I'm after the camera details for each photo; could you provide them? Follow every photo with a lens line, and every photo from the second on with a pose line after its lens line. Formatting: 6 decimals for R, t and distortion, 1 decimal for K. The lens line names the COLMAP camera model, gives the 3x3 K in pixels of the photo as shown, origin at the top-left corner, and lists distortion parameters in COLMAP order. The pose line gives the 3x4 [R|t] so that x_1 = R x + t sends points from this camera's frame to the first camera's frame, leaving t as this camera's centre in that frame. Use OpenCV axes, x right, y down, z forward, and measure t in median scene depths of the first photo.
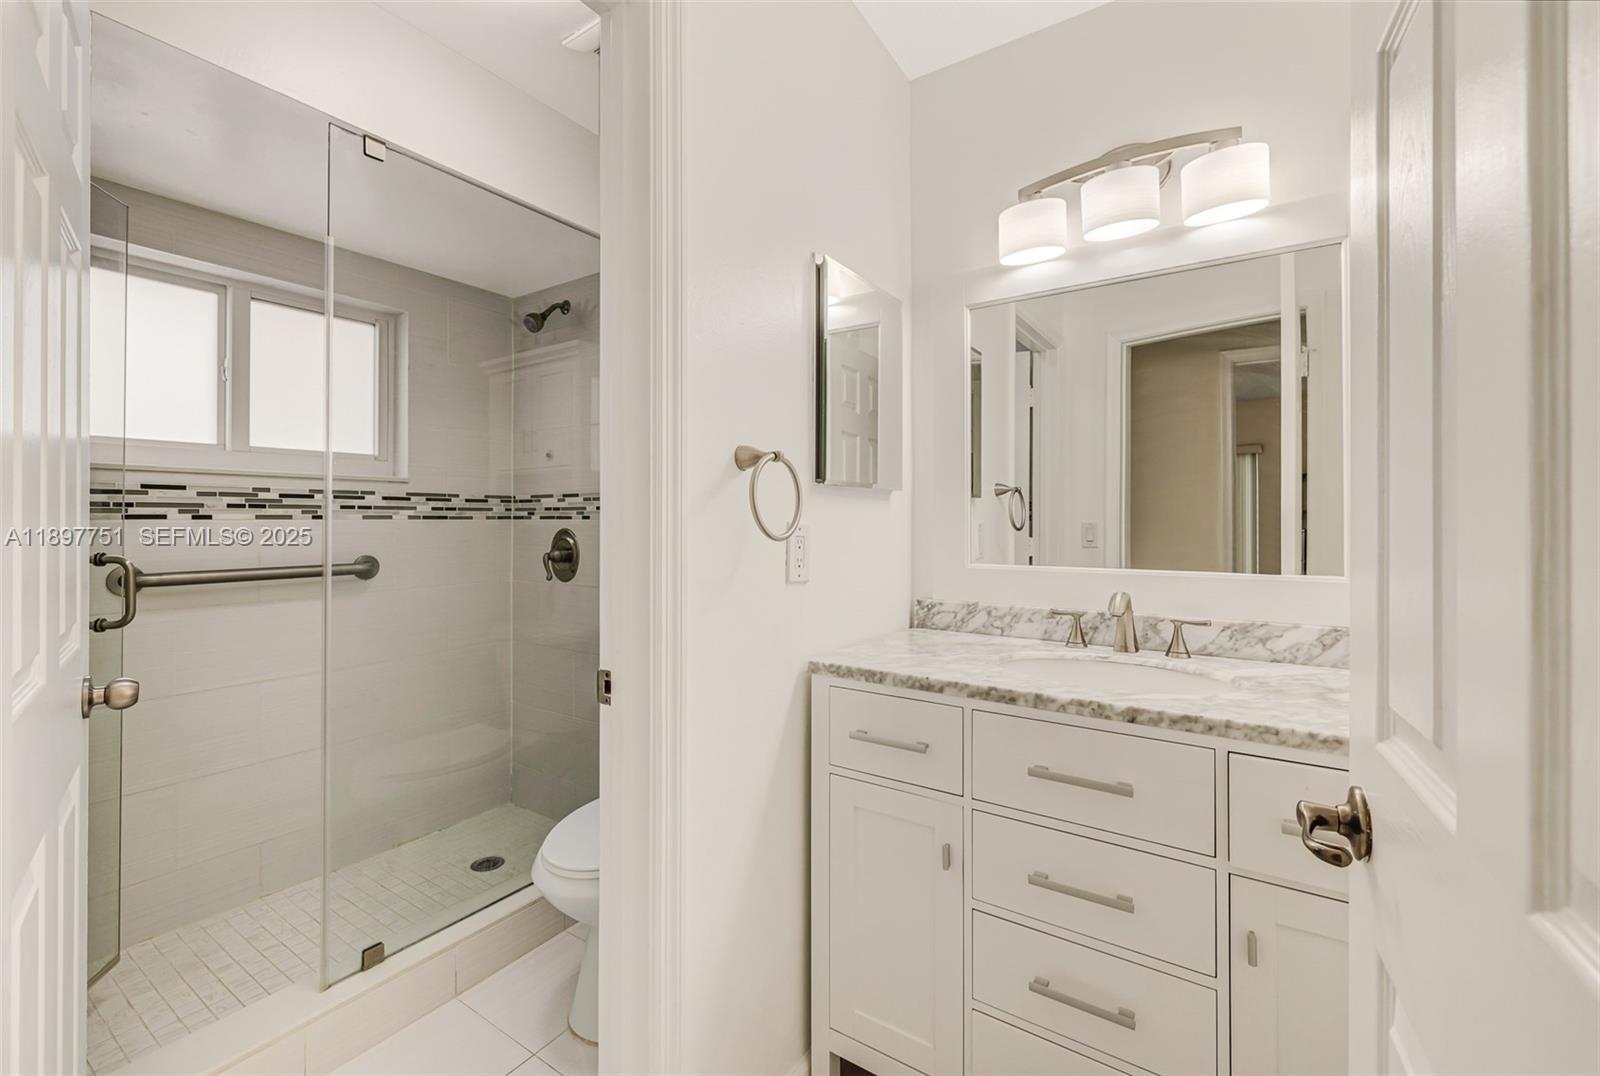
lens RADIAL K [[685.9, 0, 789.9], [0, 685.9, 514.7], [0, 0, 1]] dist [-0.001076, -0.000158]
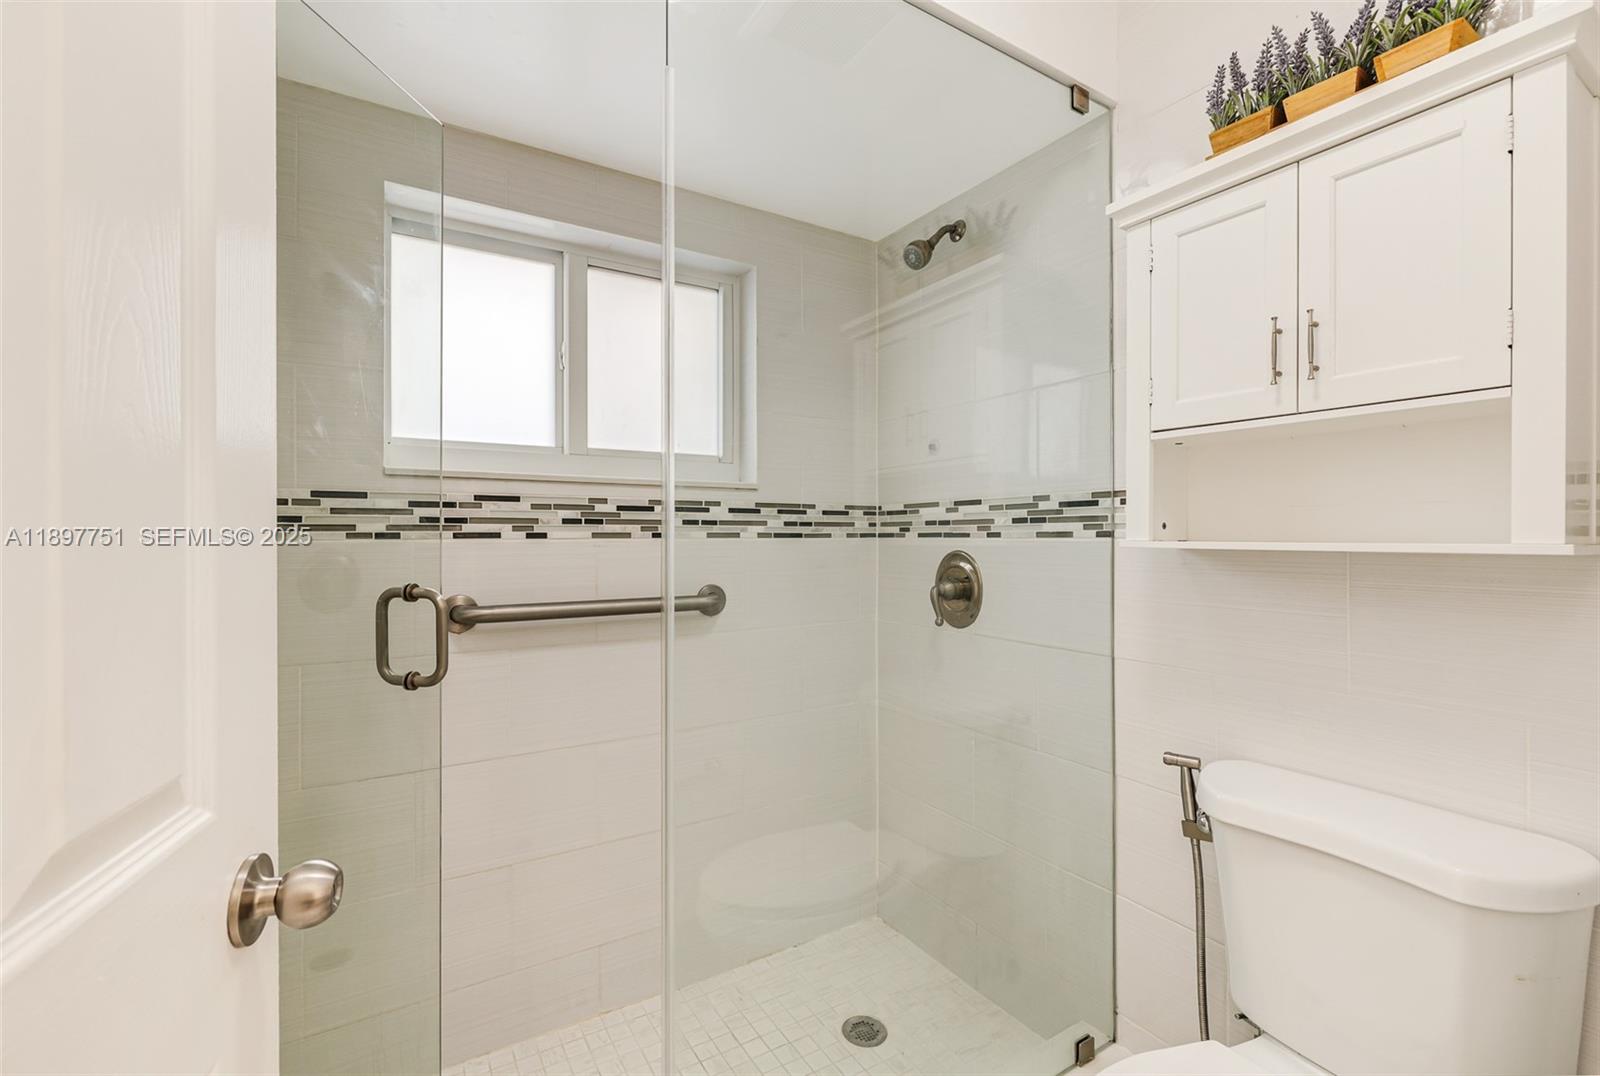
lens RADIAL K [[690.8, 0, 787.8], [0, 690.8, 533.7], [0, 0, 1]] dist [-0.001690, -0.000773]
pose [[0.909141, -0.002845, -0.416479, -0.218467], [0.004211, 0.999988, 0.002363, 0.000550], [0.416468, -0.003902, 0.909142, 0.333098]]
